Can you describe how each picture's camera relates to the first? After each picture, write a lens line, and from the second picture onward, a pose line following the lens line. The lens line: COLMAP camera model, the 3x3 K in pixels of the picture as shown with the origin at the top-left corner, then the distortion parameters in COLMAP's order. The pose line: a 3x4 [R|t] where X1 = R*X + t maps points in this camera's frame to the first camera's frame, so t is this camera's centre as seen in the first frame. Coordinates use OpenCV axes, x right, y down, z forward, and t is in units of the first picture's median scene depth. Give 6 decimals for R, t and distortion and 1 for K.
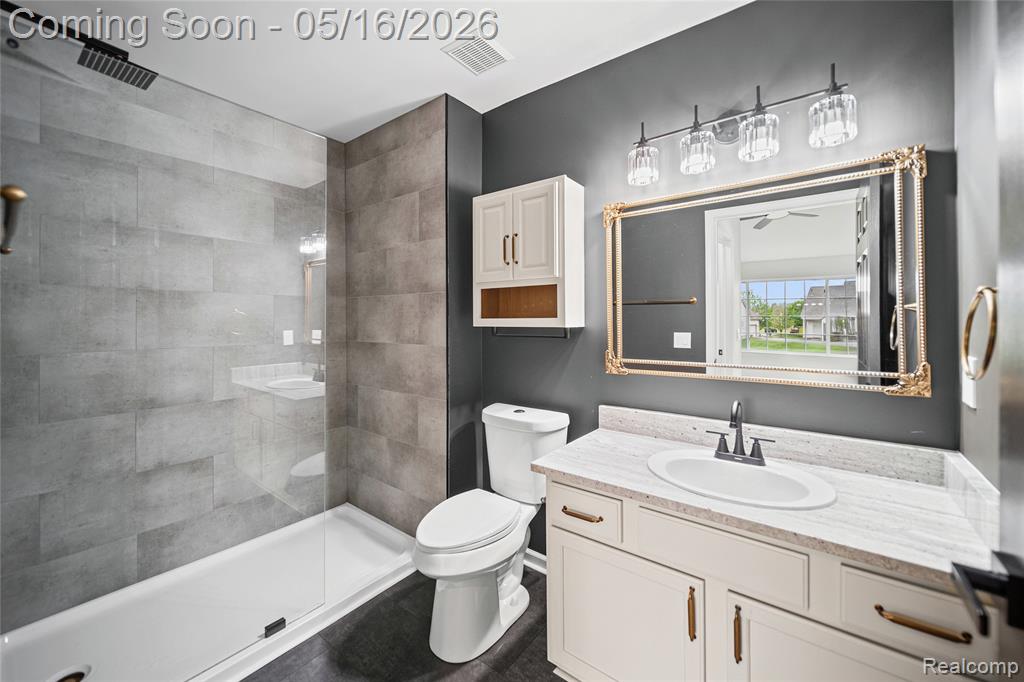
lens RADIAL K [[395.3, 0, 534.2], [0, 395.3, 324.9], [0, 0, 1]] dist [-0.002967, -0.000064]
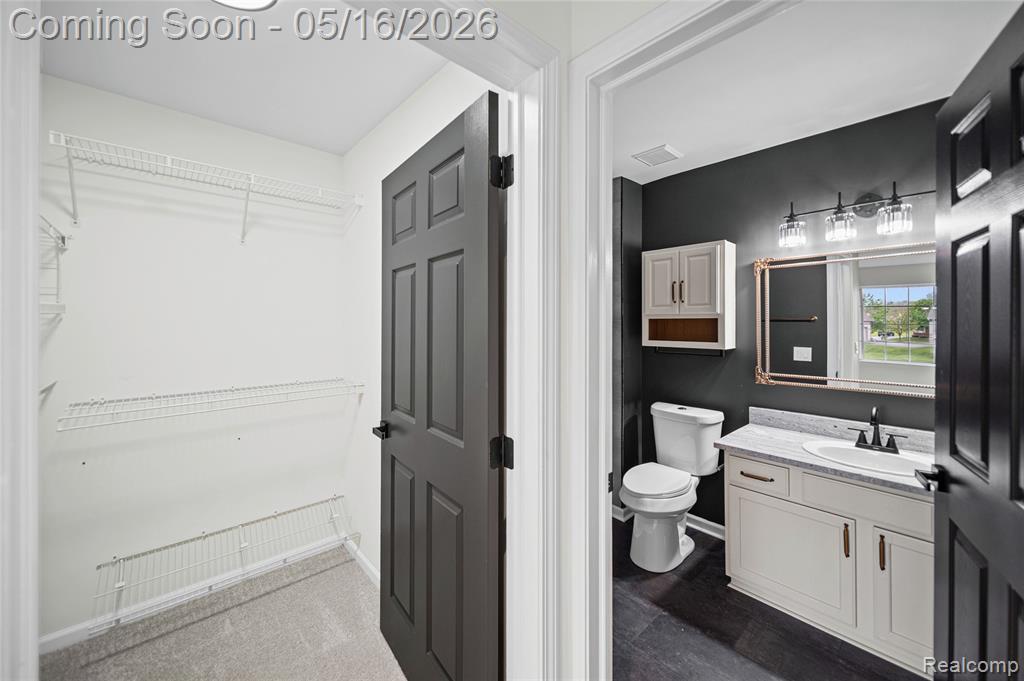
lens RADIAL K [[393.7, 0, 512.0], [0, 393.7, 328.5], [0, 0, 1]] dist [0.000370, -0.000133]
pose [[0.976425, 0.000585, -0.215857, -0.317484], [0.001233, 0.999965, 0.008288, -0.072352], [0.215854, -0.008358, 0.976390, -0.459183]]
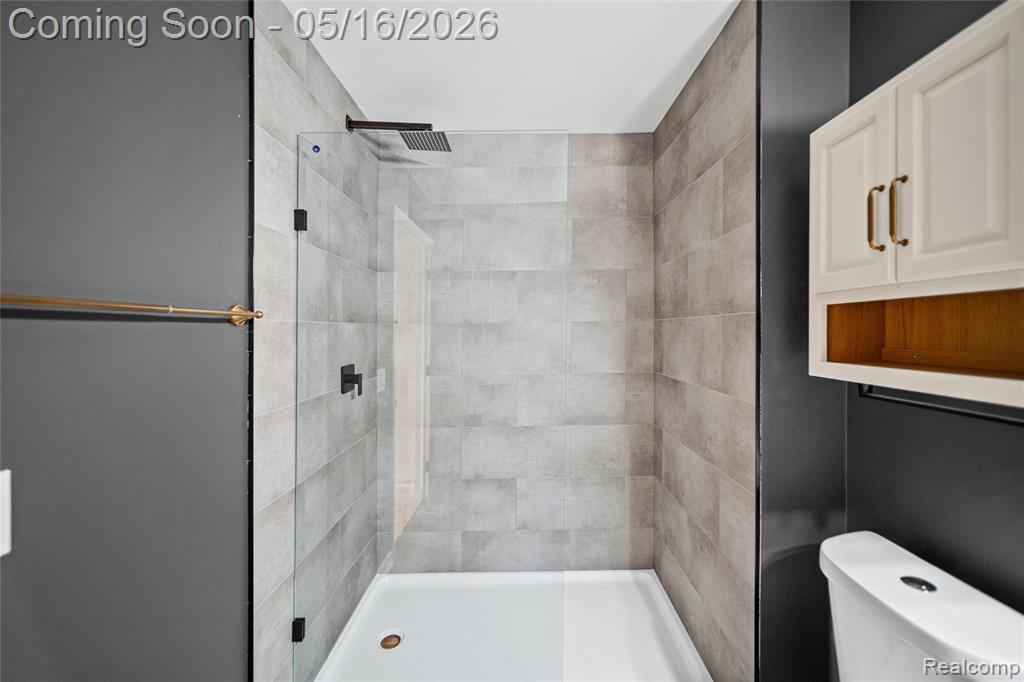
lens RADIAL K [[407.7, 0, 515.0], [0, 407.7, 335.2], [0, 0, 1]] dist [0.000058, -0.000088]
pose [[0.572744, 0.005369, -0.819717, 0.073761], [-0.002495, 0.999985, 0.004806, -0.055222], [0.819731, -0.000708, 0.572749, 0.378681]]
